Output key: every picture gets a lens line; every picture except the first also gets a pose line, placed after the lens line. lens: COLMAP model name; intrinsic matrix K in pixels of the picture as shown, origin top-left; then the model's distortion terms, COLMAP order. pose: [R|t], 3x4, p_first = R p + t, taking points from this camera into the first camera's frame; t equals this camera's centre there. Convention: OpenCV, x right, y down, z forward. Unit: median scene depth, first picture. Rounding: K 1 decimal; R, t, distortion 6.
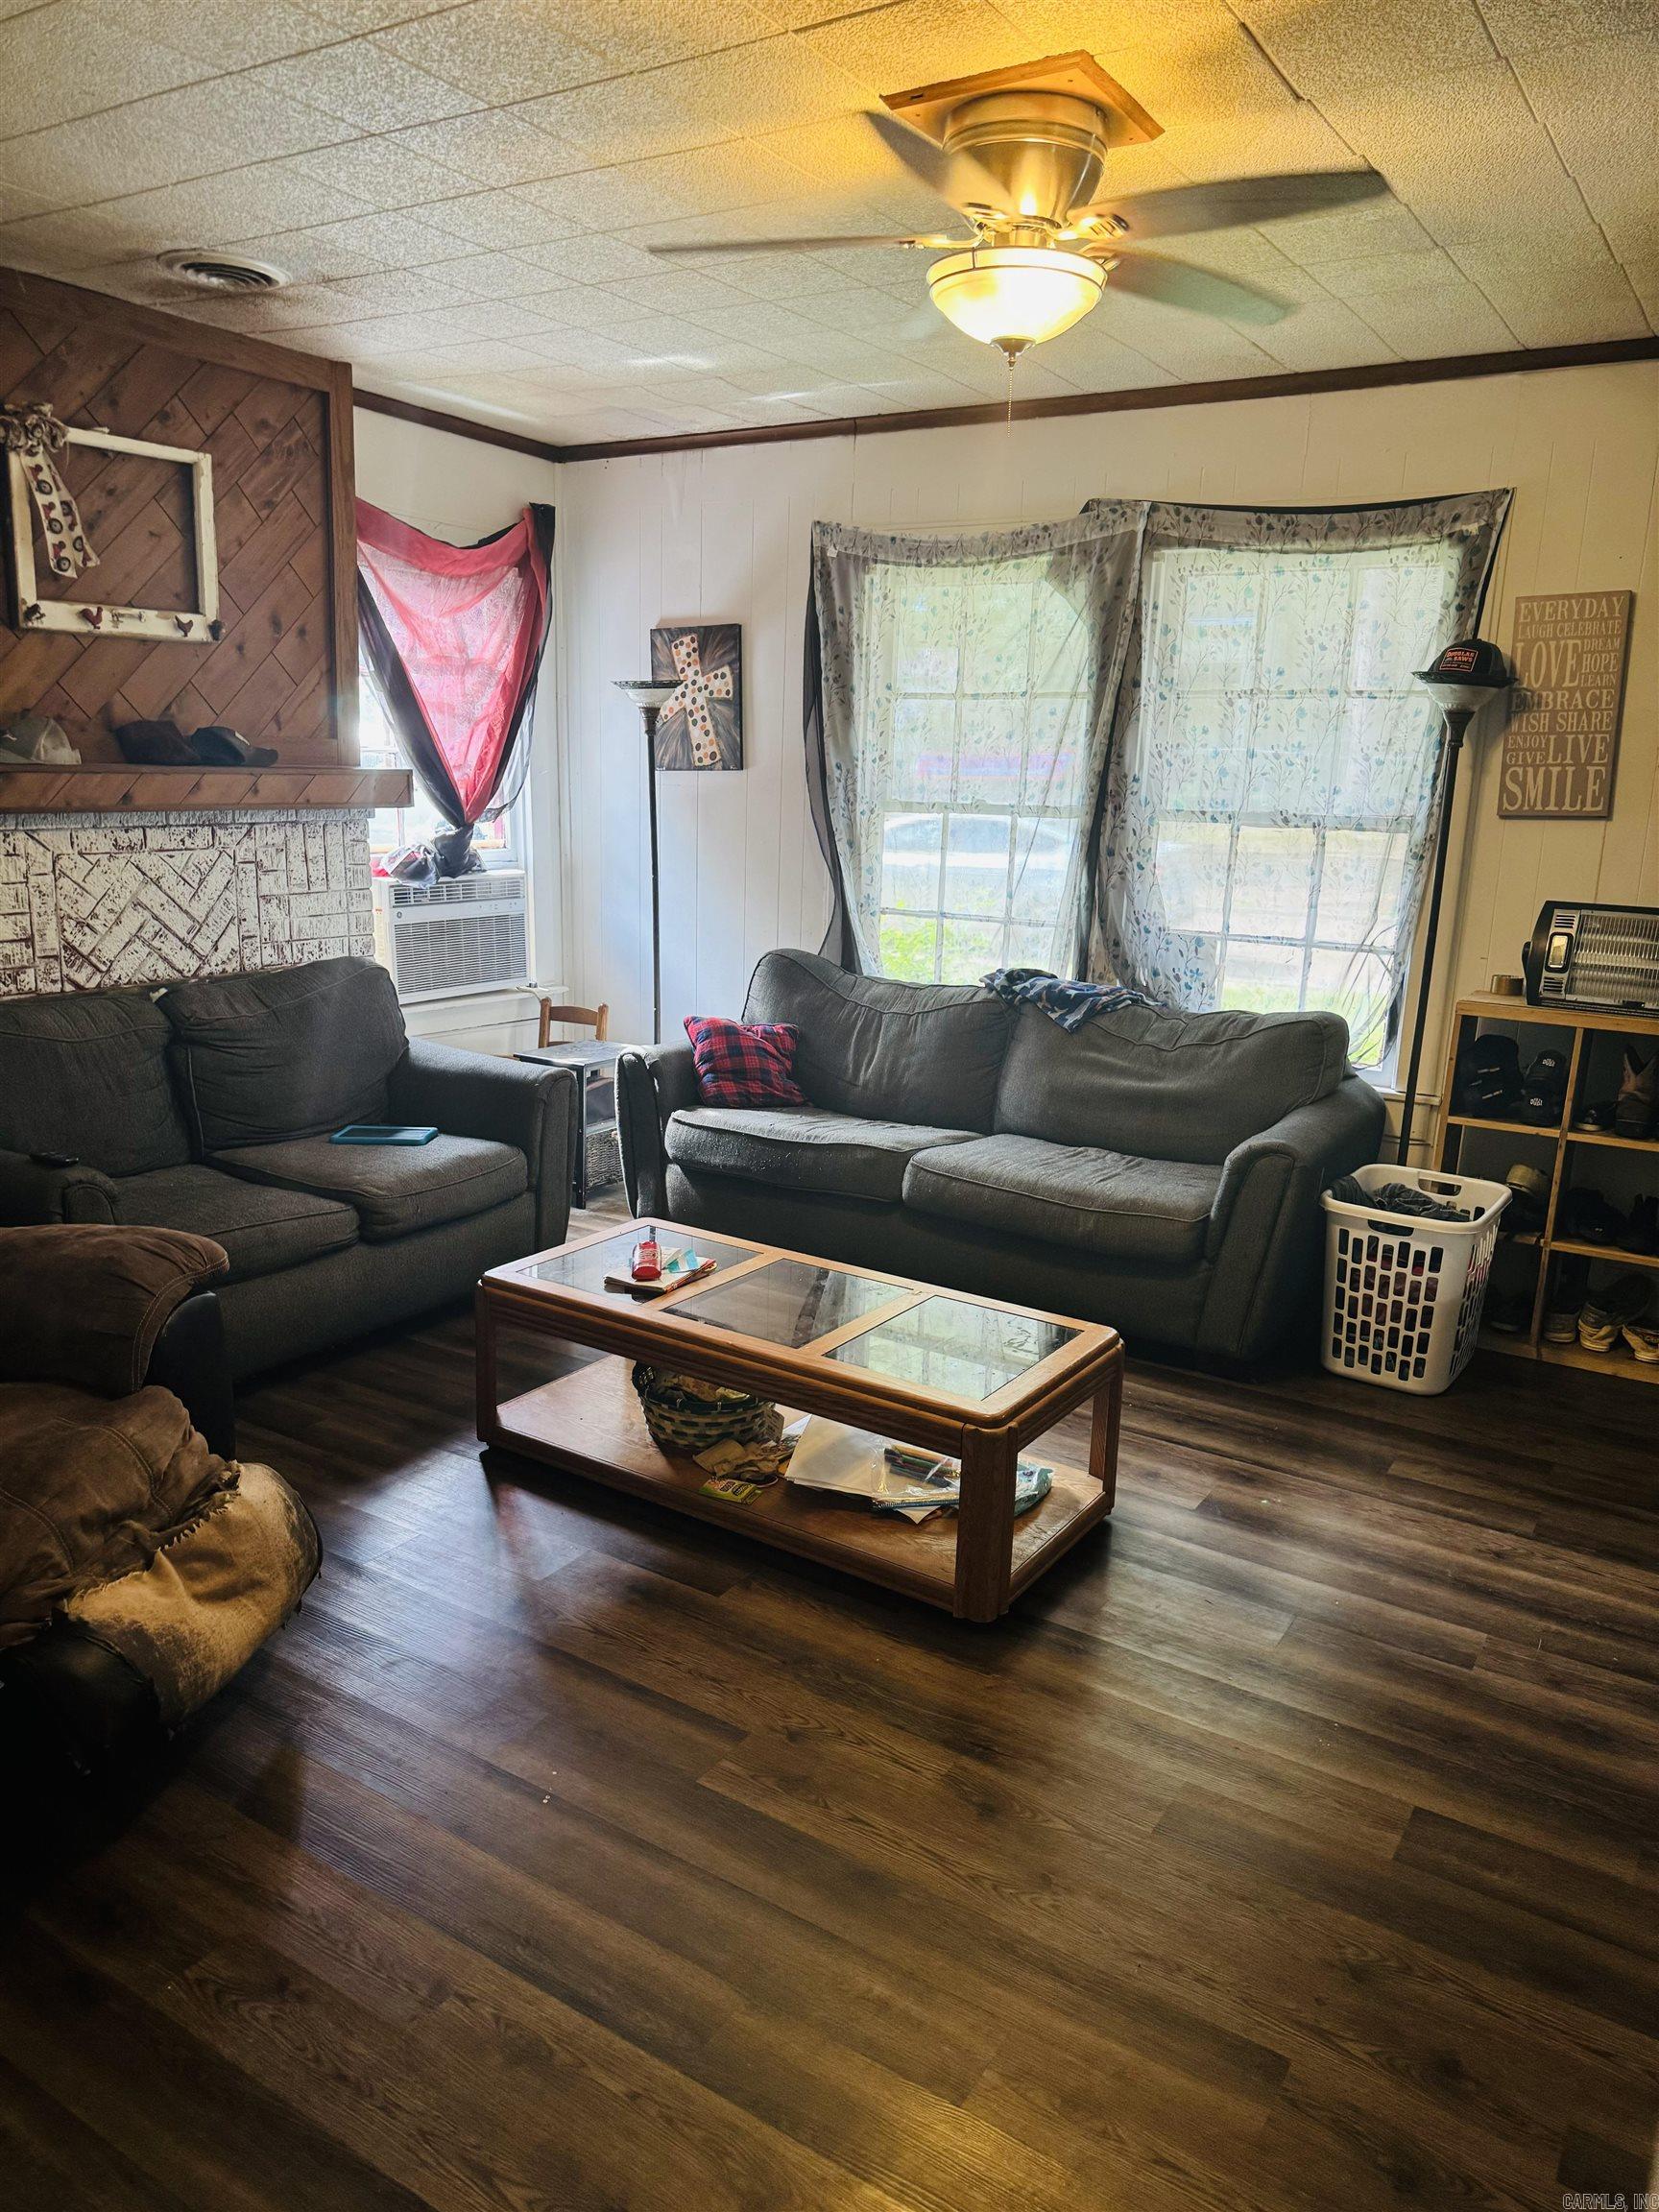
lens RADIAL K [[1553.8, 0, 826.4], [0, 1553.8, 1111.6], [0, 0, 1]] dist [0.013153, -0.009815]
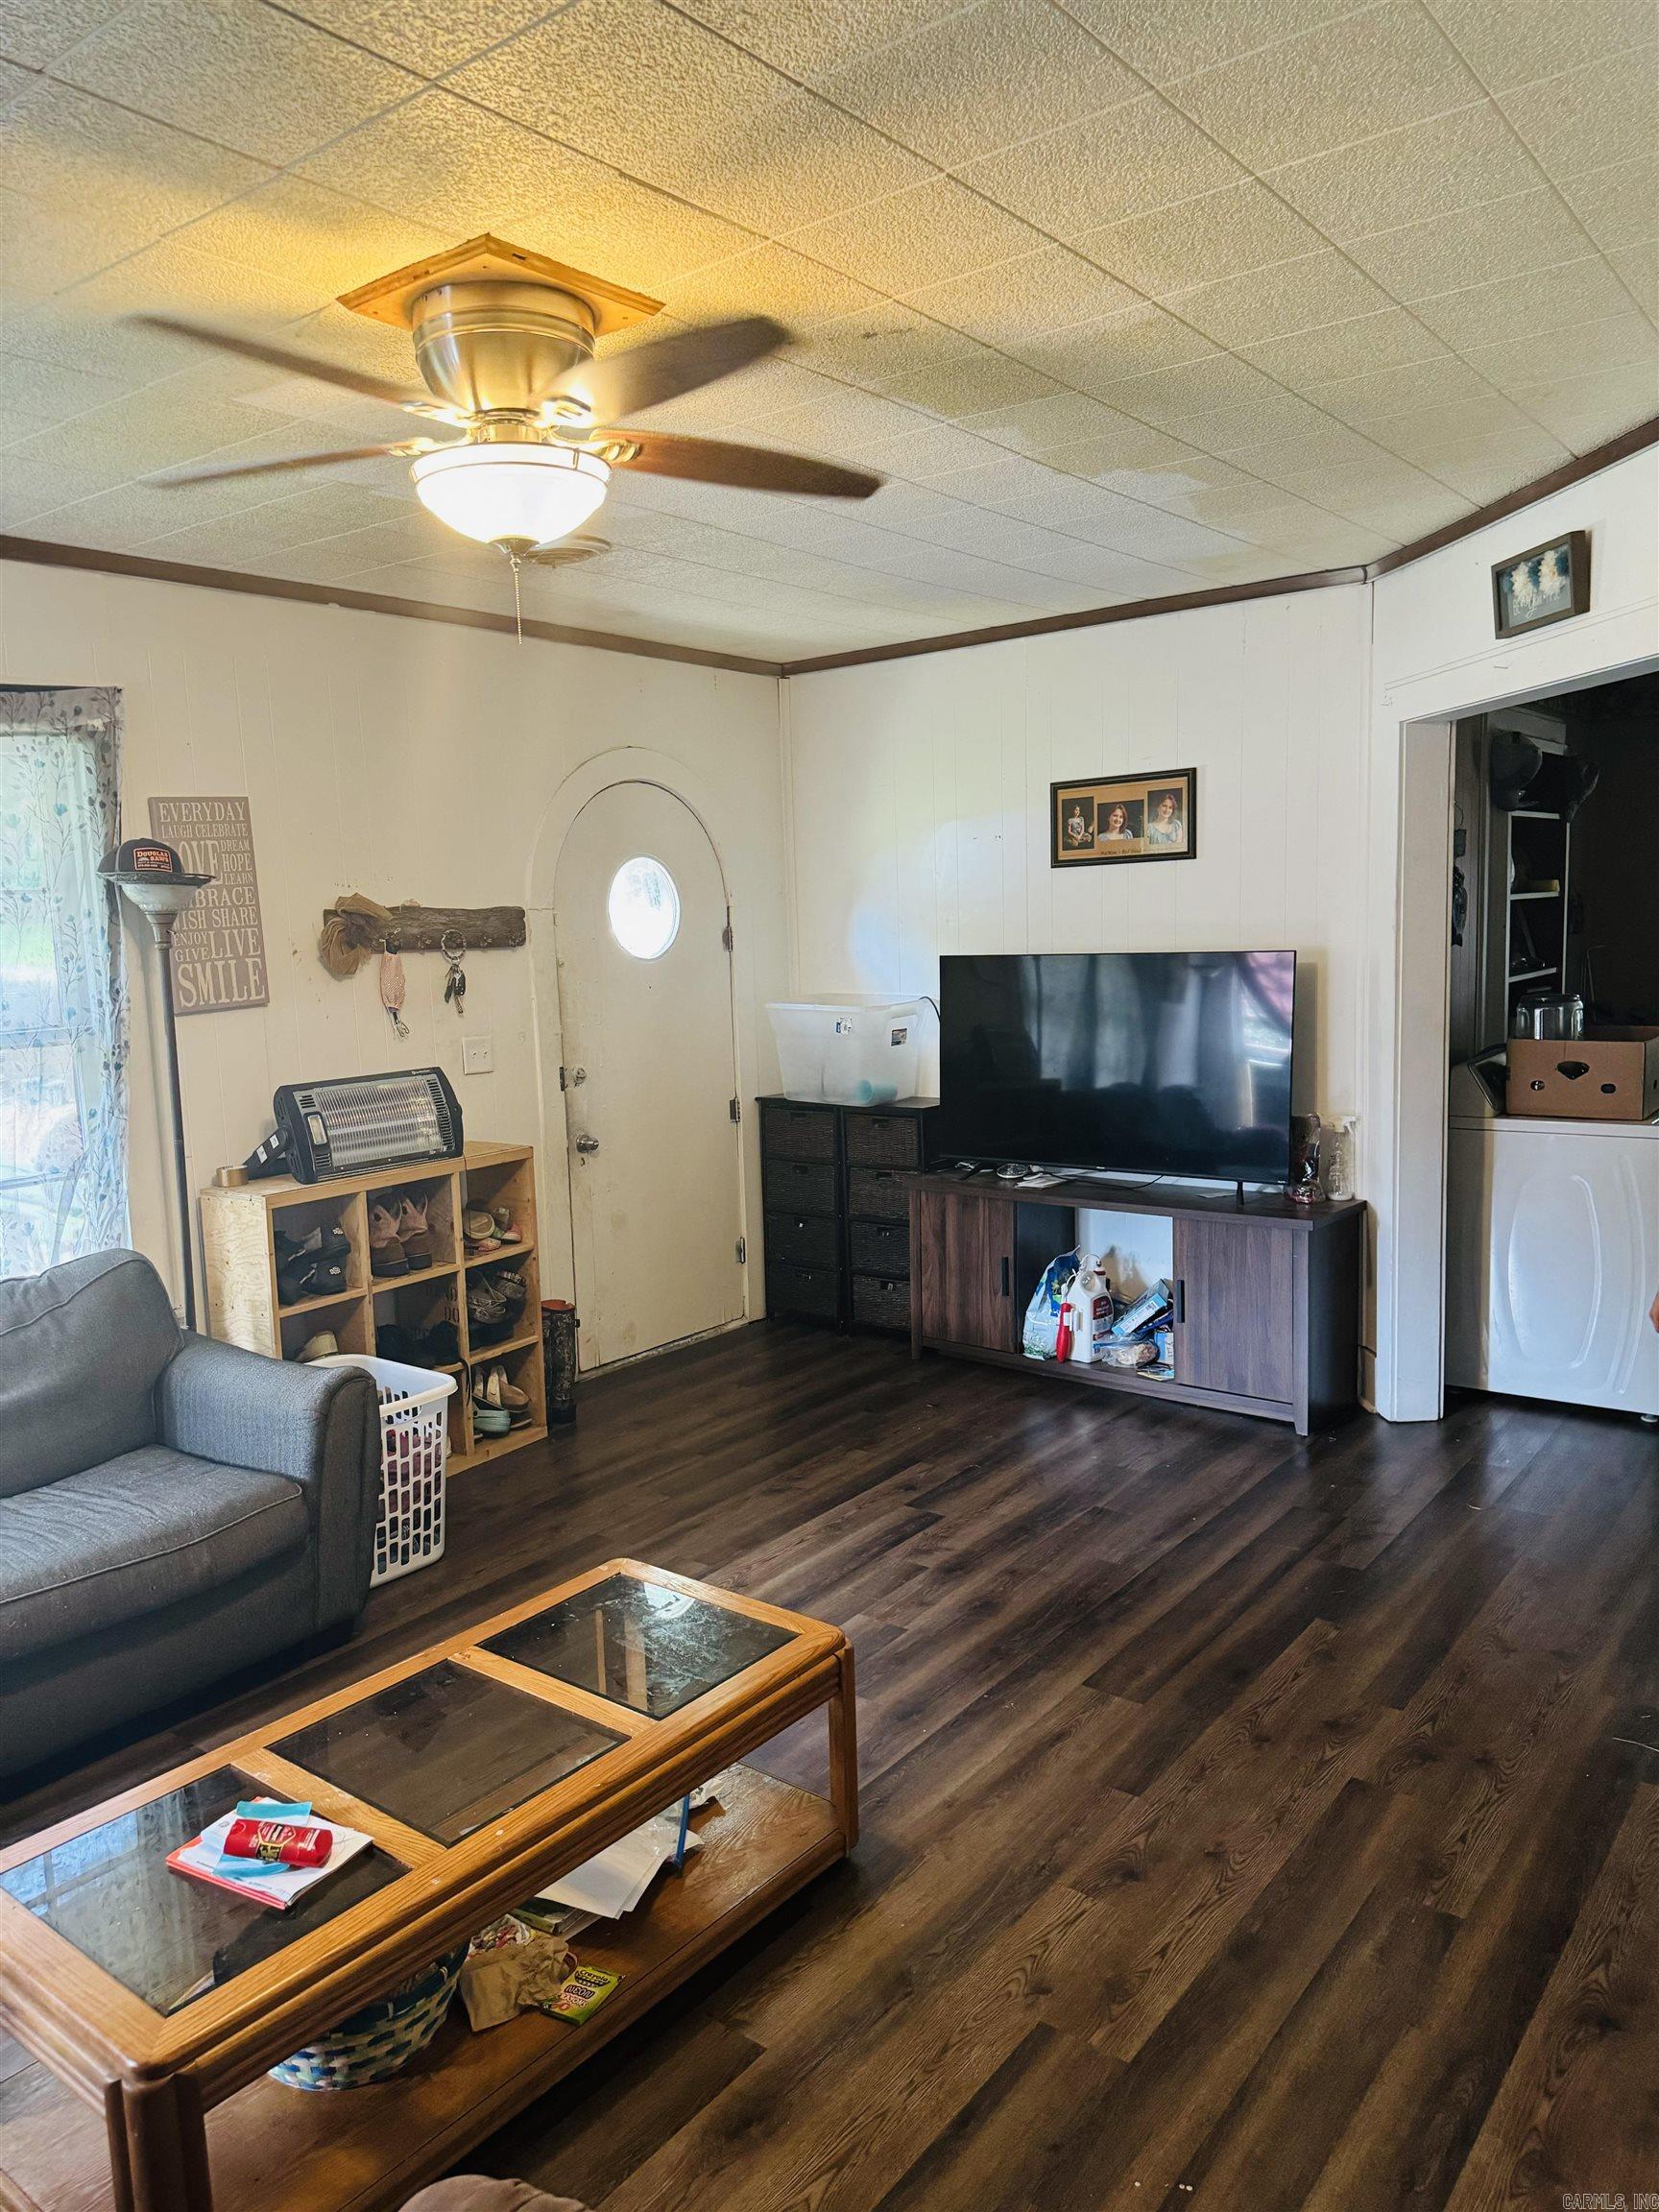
lens RADIAL K [[1553.8, 0, 823.8], [0, 1553.8, 1103.0], [0, 0, 1]] dist [0.013153, -0.009815]
pose [[0.087035, -0.161763, 0.982984, -0.523568], [0.257532, 0.956841, 0.134659, -0.168693], [-0.962342, 0.241430, 0.124938, 0.515963]]
